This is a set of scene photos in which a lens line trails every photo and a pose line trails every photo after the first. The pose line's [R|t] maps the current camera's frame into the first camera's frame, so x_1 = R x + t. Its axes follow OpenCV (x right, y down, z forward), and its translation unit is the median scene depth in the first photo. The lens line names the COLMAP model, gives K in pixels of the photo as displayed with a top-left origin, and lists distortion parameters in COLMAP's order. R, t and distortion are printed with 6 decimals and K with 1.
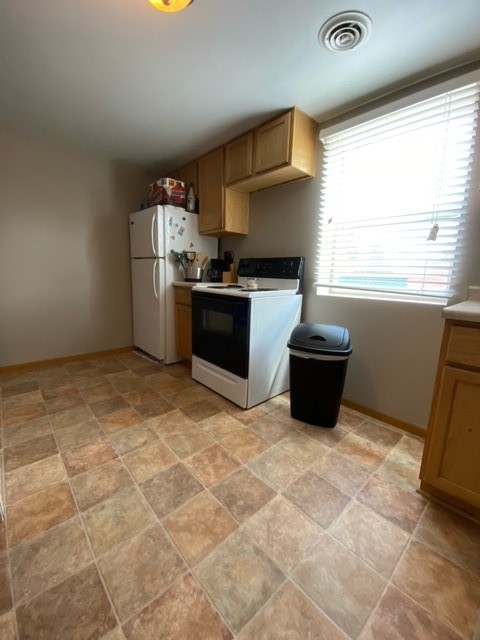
lens RADIAL K [[262.6, 0, 273.0], [0, 262.6, 306.4], [0, 0, 1]] dist [-0.010475, -0.006821]
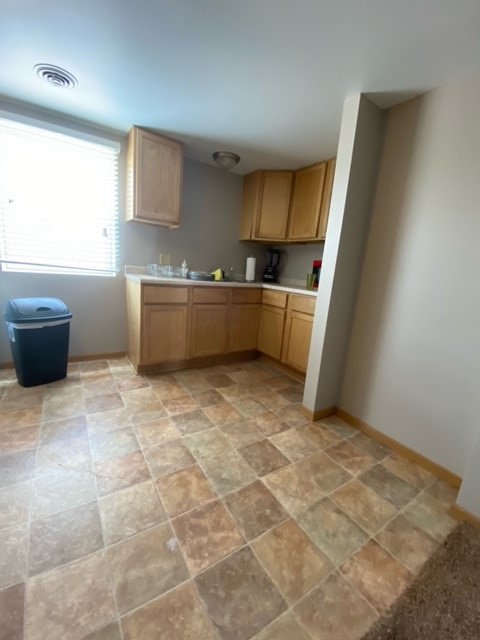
lens RADIAL K [[262.6, 0, 241.7], [0, 262.6, 313.3], [0, 0, 1]] dist [-0.010475, -0.006821]
pose [[0.222009, -0.201395, 0.954019, -0.974320], [0.043705, 0.979508, 0.196605, -0.172824], [-0.974065, -0.001952, 0.226261, 0.927528]]
